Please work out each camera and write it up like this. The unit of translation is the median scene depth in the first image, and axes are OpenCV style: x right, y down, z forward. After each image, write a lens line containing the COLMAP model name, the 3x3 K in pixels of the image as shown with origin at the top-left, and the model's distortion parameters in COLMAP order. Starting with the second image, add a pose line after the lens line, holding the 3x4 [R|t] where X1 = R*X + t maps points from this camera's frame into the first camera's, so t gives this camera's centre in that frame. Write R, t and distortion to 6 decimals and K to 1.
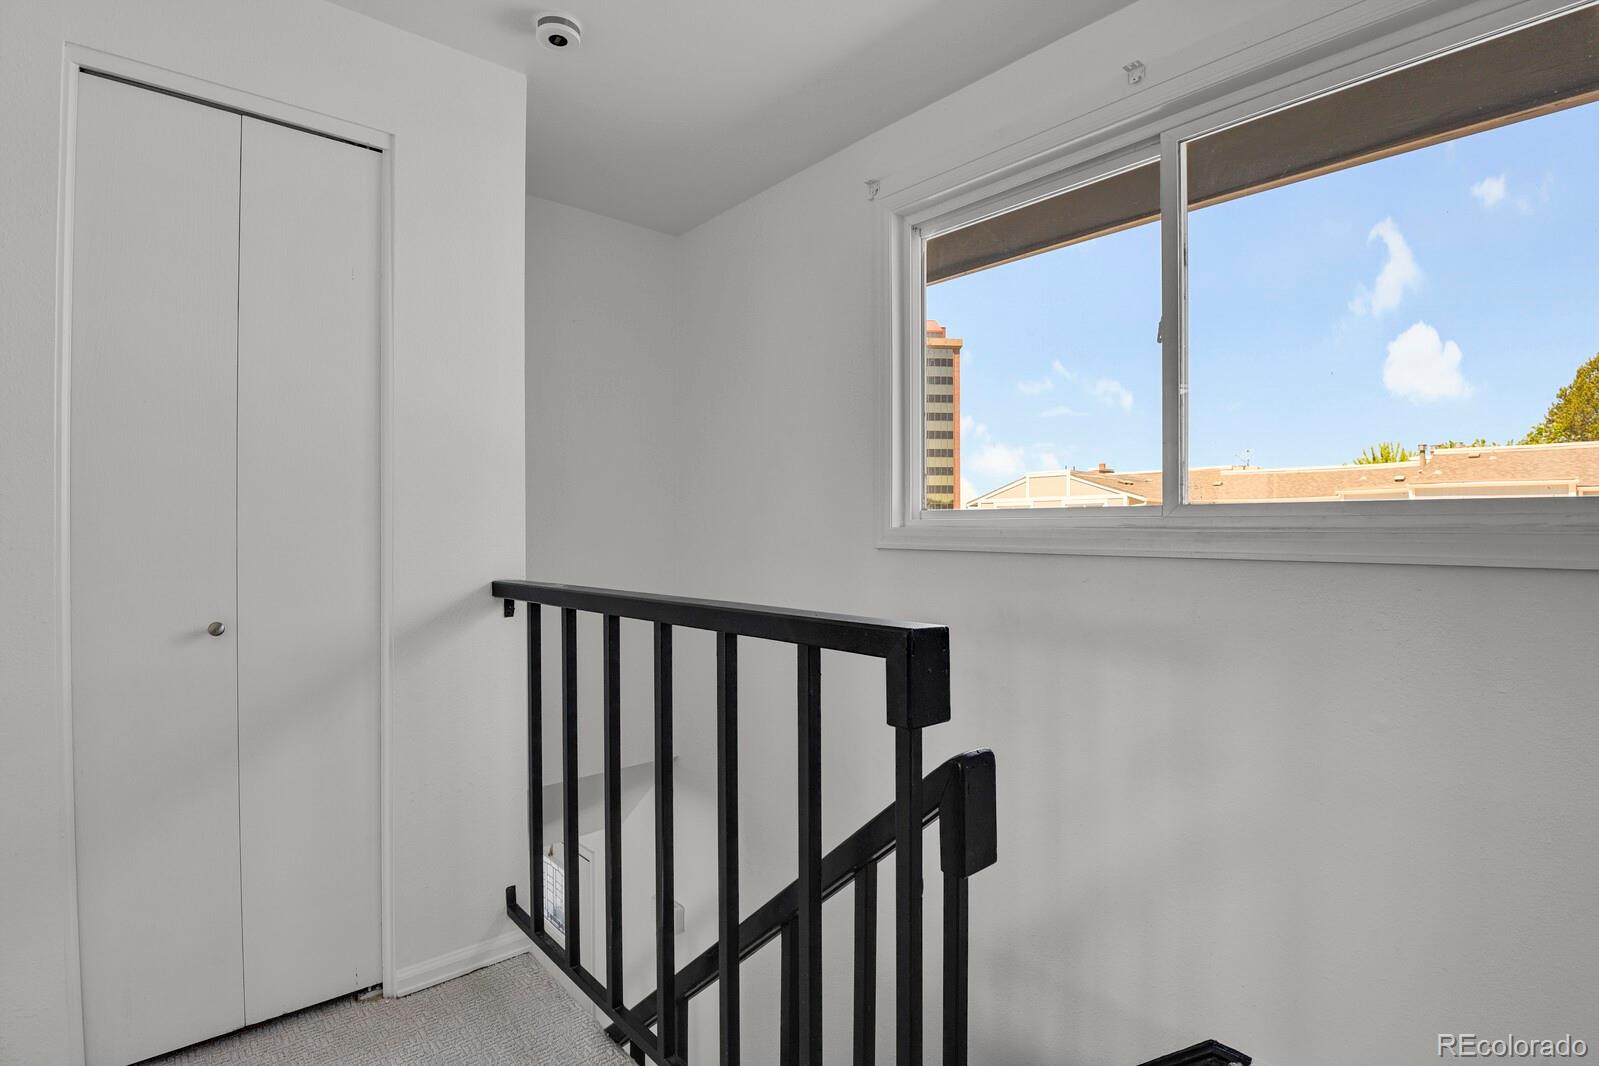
lens RADIAL K [[792.7, 0, 803.6], [0, 792.7, 526.4], [0, 0, 1]] dist [-0.013935, -0.005845]
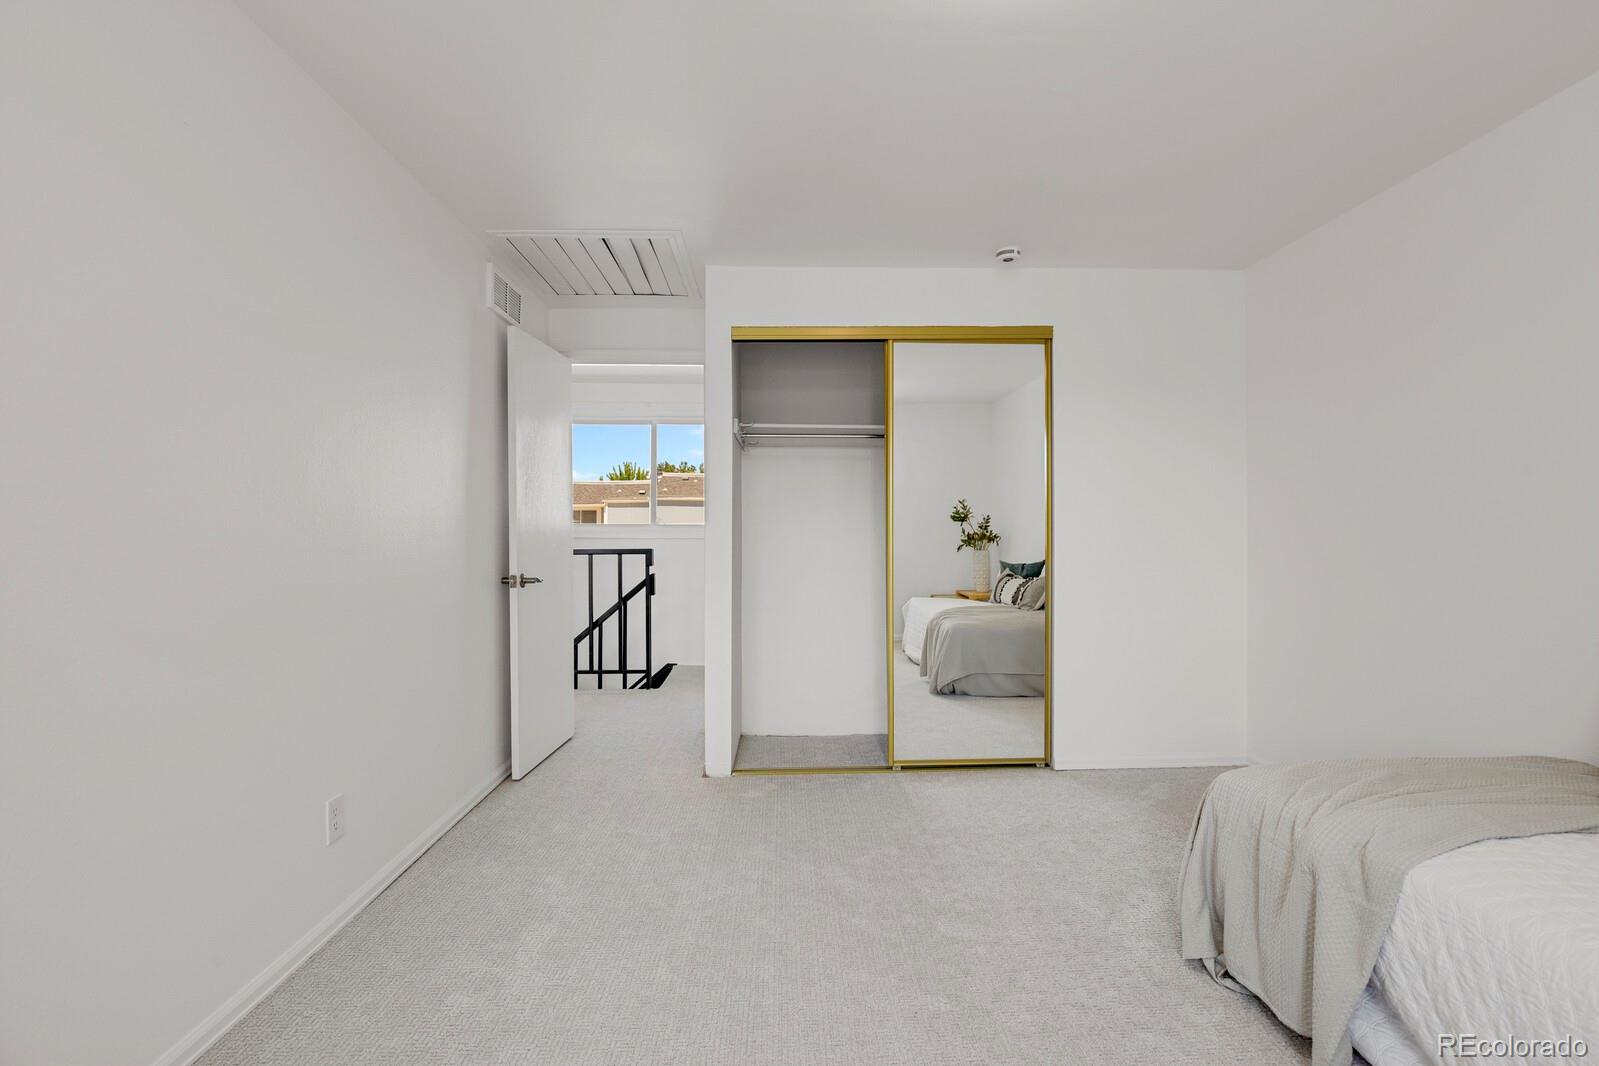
lens RADIAL K [[792.7, 0, 799.9], [0, 792.7, 531.6], [0, 0, 1]] dist [-0.013935, -0.005845]
pose [[0.653551, -0.002511, 0.756878, -2.682286], [-0.000521, 0.999993, 0.003768, -0.008036], [-0.756882, -0.002857, 0.653545, -2.732639]]
